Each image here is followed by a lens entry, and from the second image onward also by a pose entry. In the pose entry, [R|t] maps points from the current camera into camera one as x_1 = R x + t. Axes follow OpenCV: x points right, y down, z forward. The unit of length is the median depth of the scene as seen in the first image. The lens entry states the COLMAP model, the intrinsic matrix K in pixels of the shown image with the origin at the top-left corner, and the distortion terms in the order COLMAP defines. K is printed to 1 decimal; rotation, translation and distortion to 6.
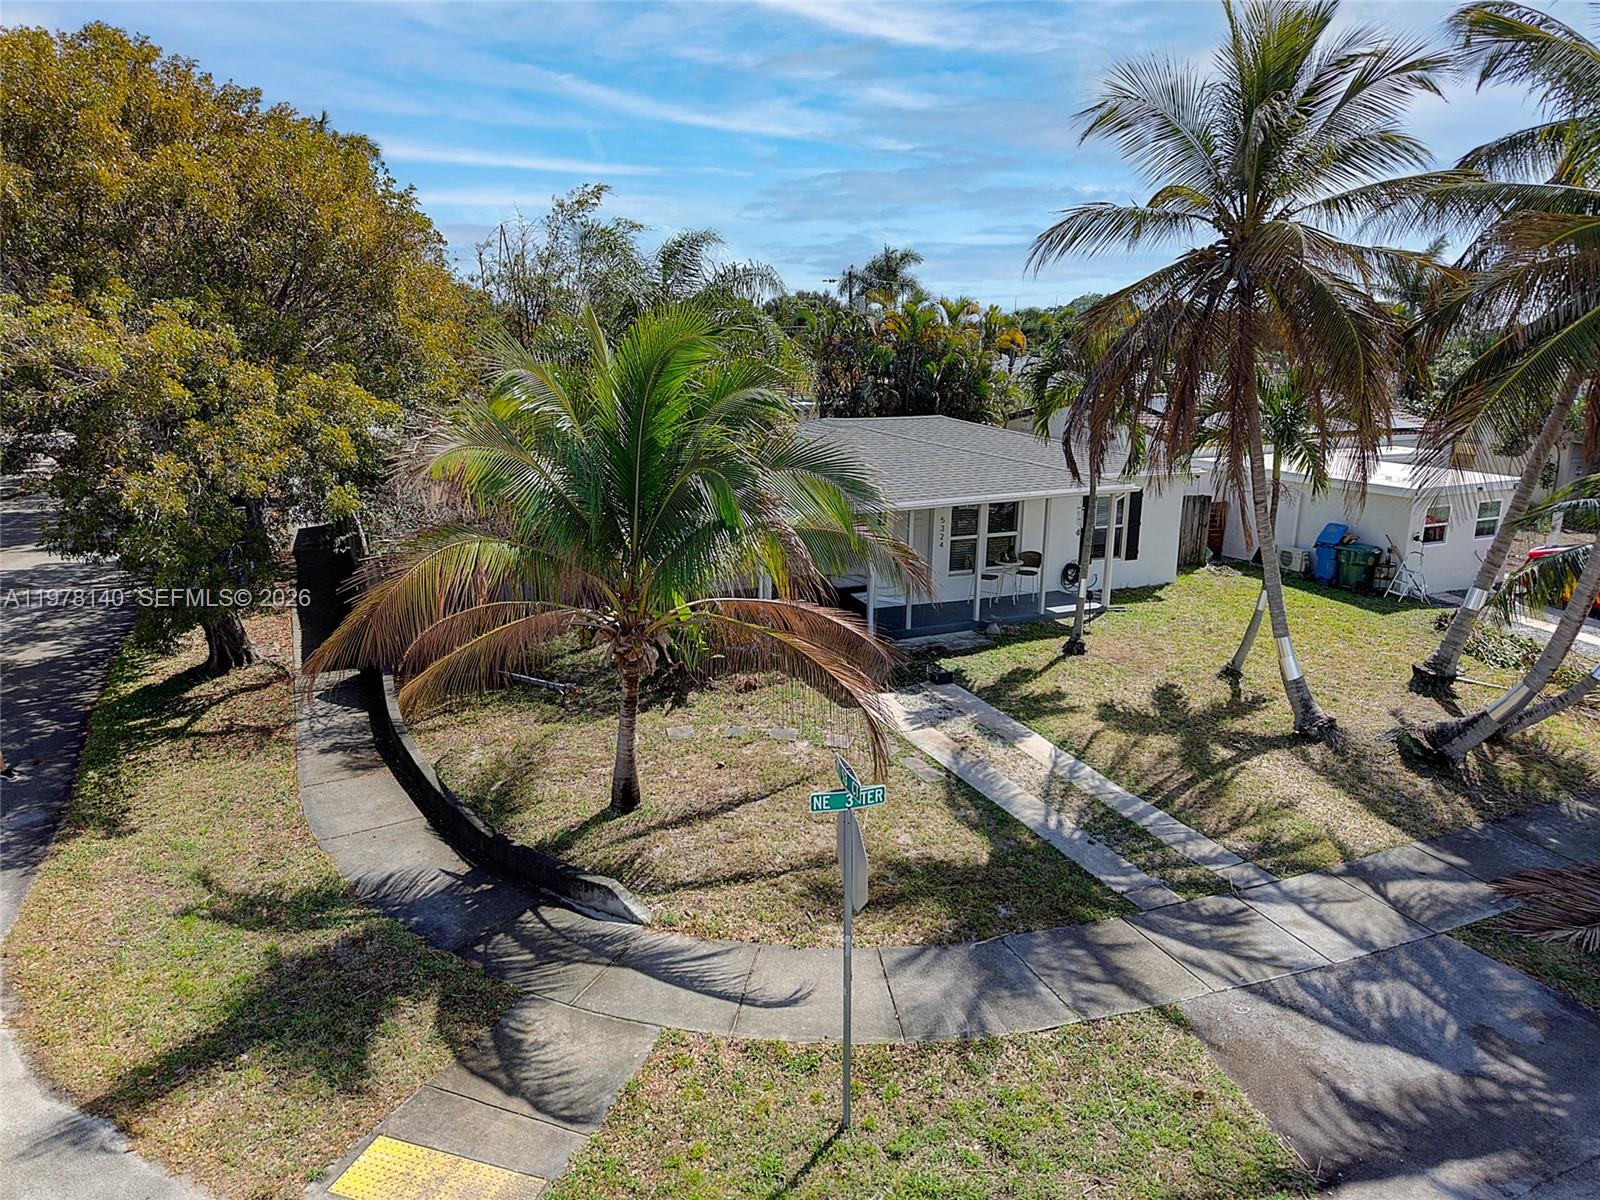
lens RADIAL K [[1078.2, 0, 801.2], [0, 1078.2, 581.4], [0, 0, 1]] dist [0.007331, 0.001655]
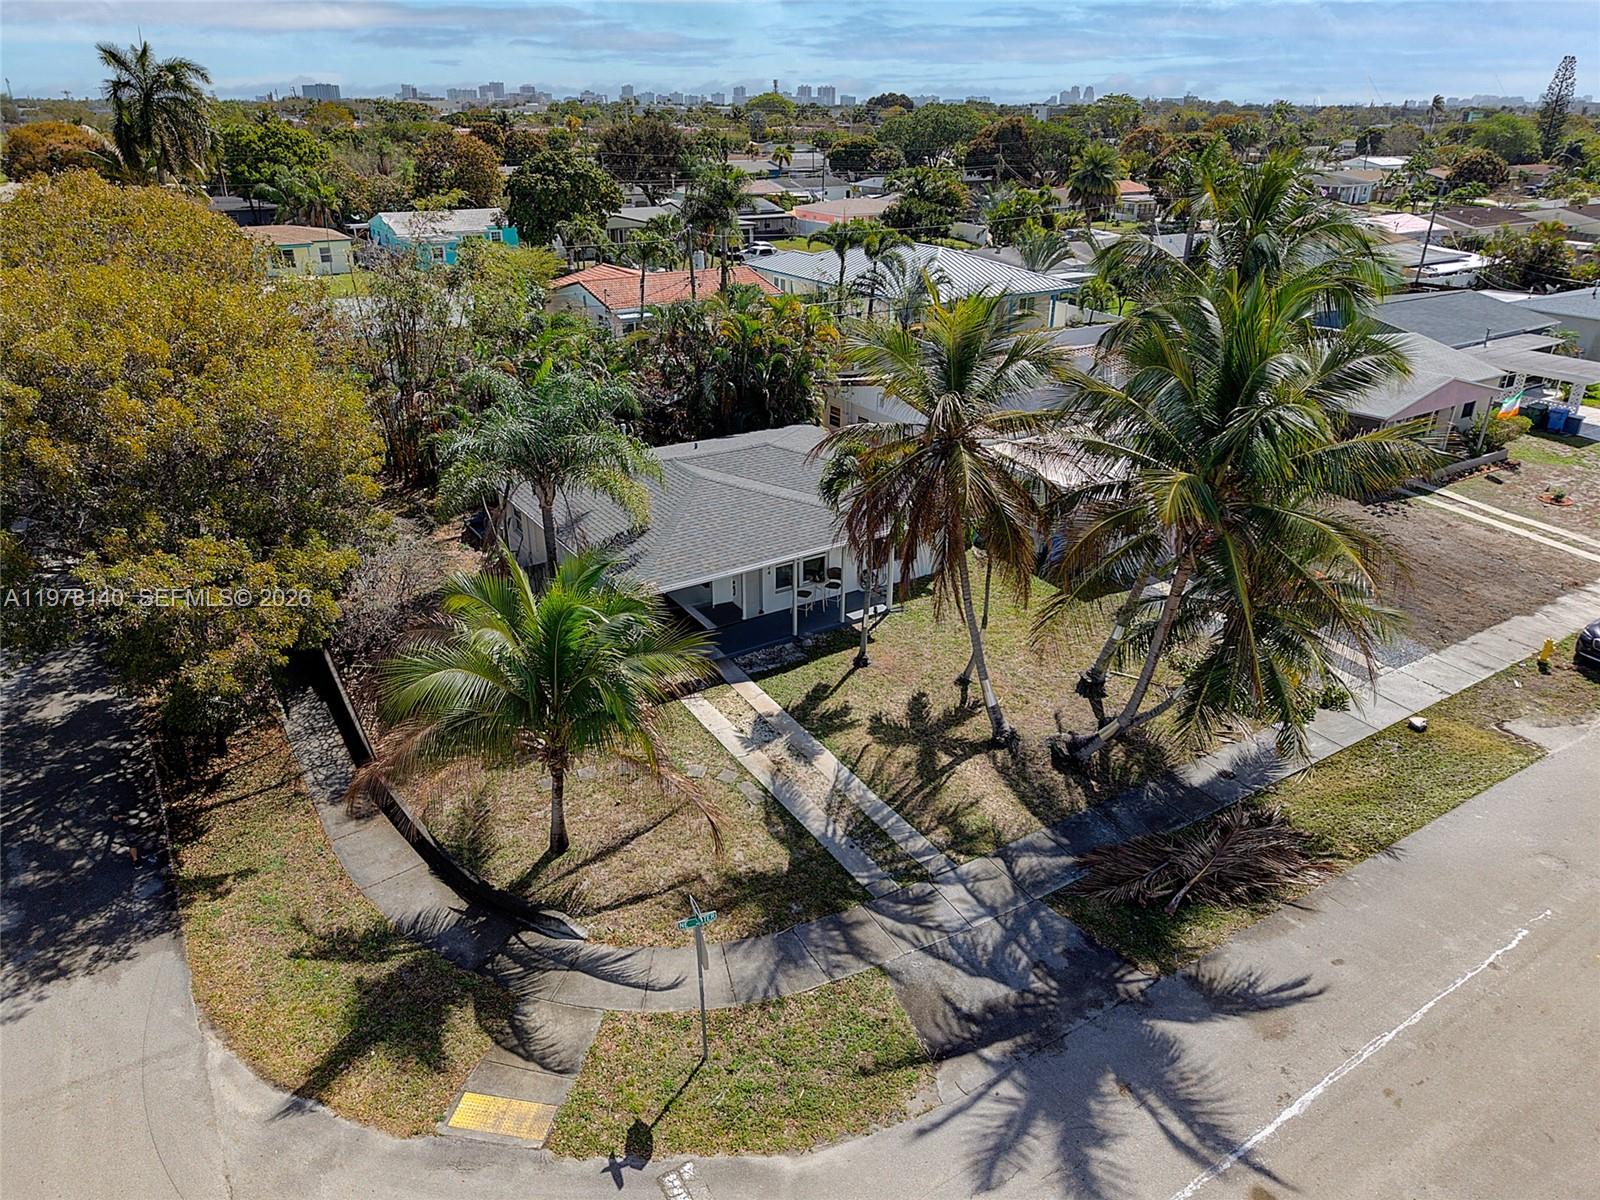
lens RADIAL K [[1064.4, 0, 800.0], [0, 1064.4, 600.0], [0, 0, 1]] dist [0.022671, -0.016846]
pose [[0.990820, -0.058801, 0.121726, 0.016649], [0.031565, 0.976186, 0.214625, -0.507815], [-0.131447, -0.208813, 0.969081, -0.516524]]
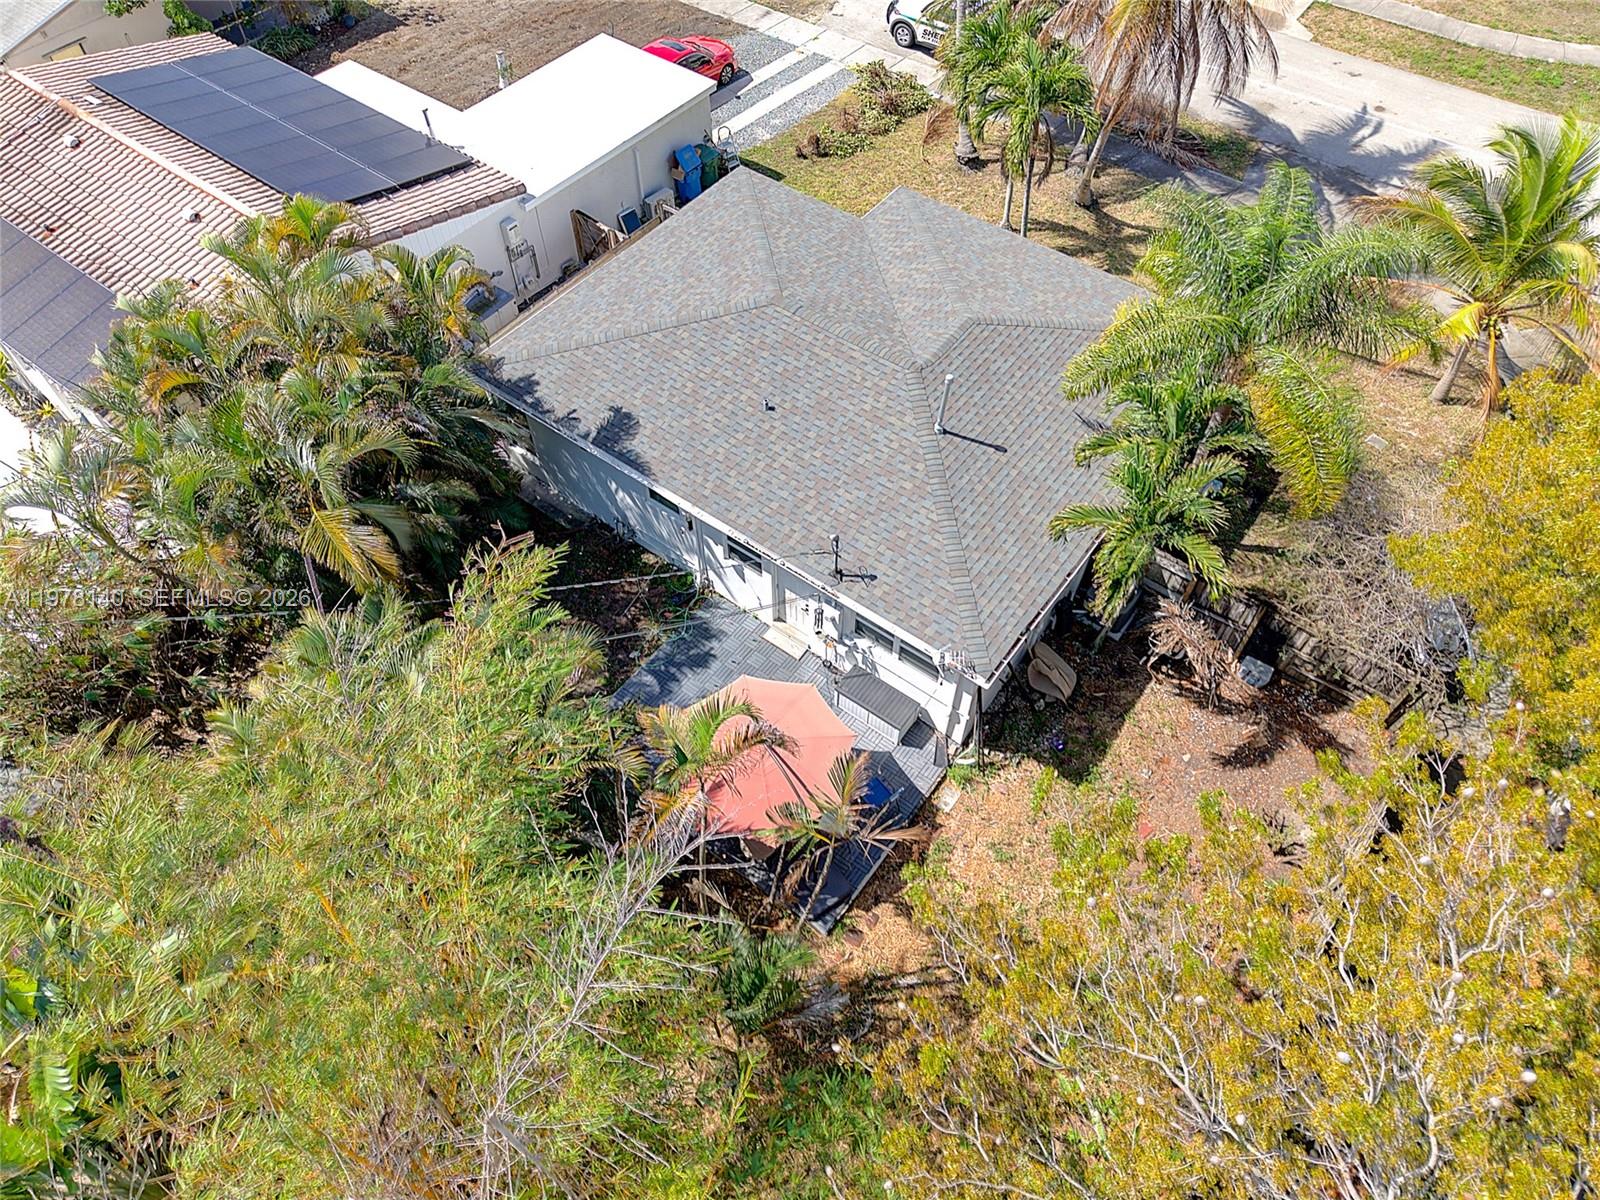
lens RADIAL K [[1064.4, 0, 800.0], [0, 1064.4, 600.0], [0, 0, 1]] dist [0.022671, -0.016846]
pose [[-0.468672, -0.716425, 0.516799, -0.912807], [0.182238, 0.494032, 0.850130, -1.475369], [-0.864370, 0.492613, -0.100979, 2.498451]]
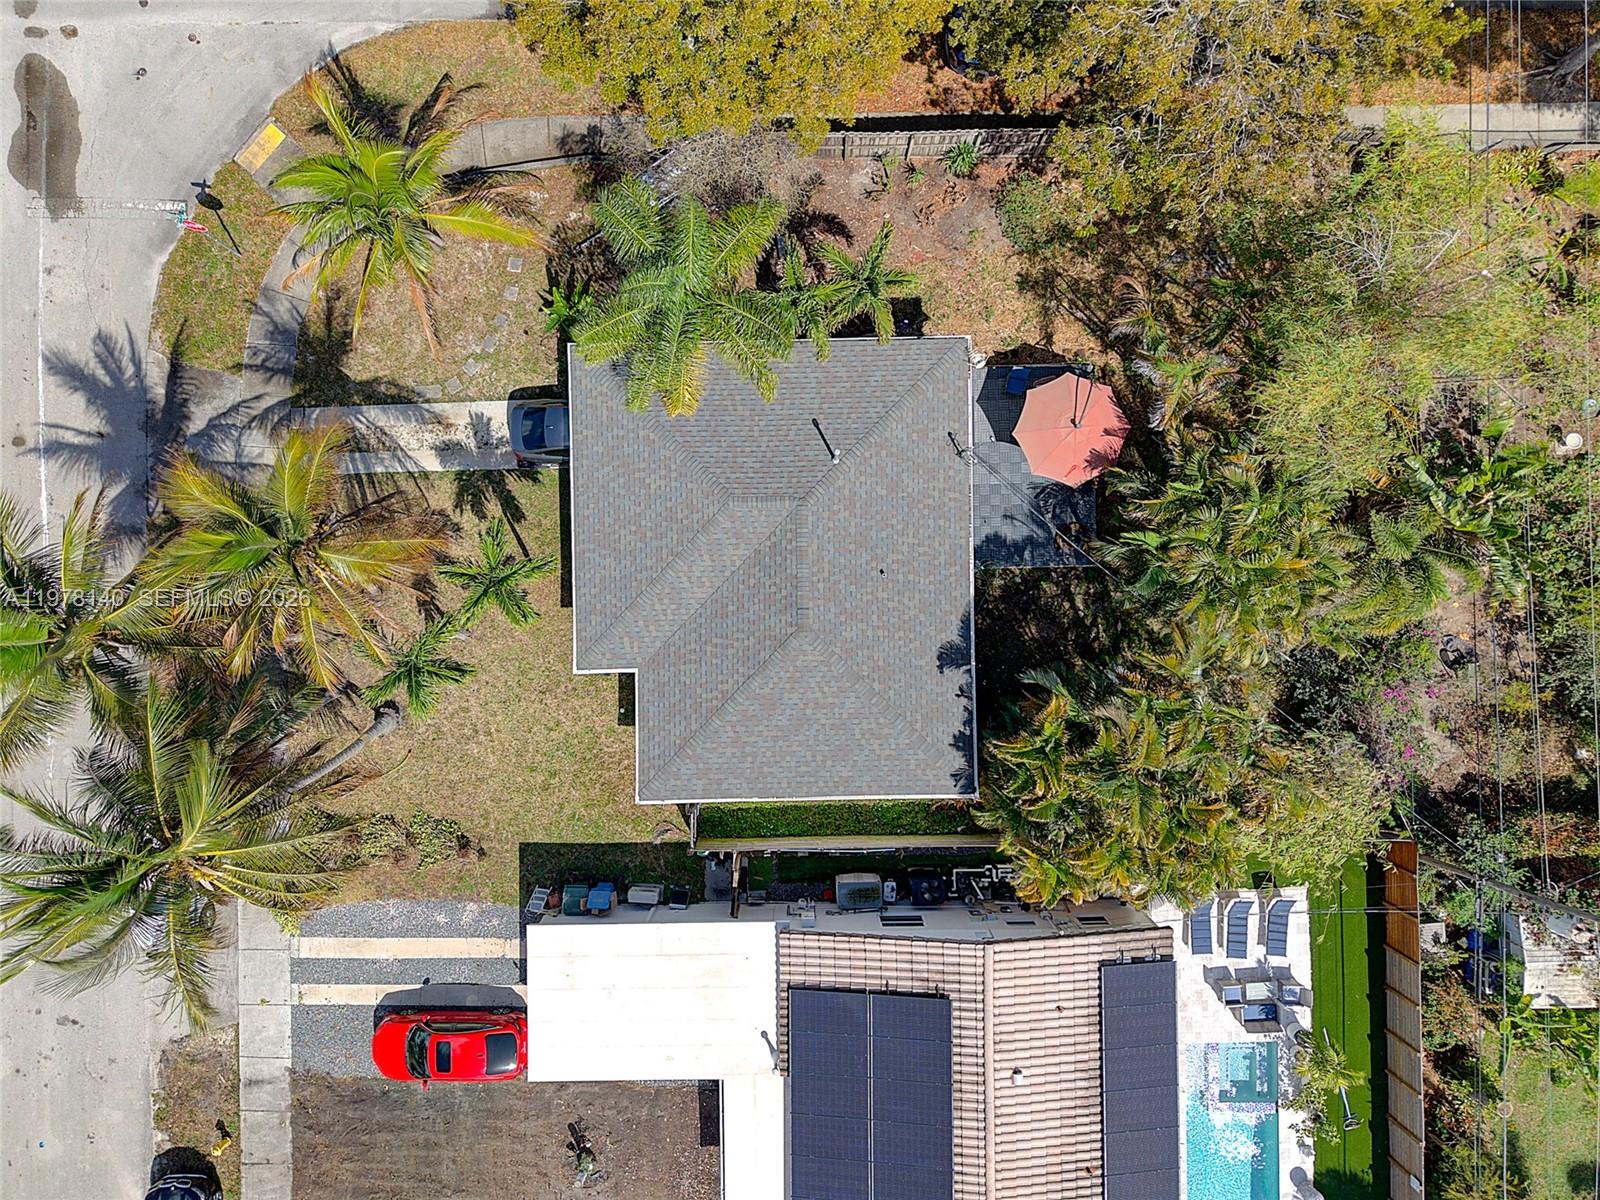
lens RADIAL K [[1064.4, 0, 800.0], [0, 1064.4, 600.0], [0, 0, 1]] dist [0.022671, -0.016846]
pose [[-0.411050, 0.911538, -0.011692, 0.253509], [-0.199369, -0.077373, 0.976865, -2.393780], [0.889545, 0.403871, 0.213537, 1.651453]]
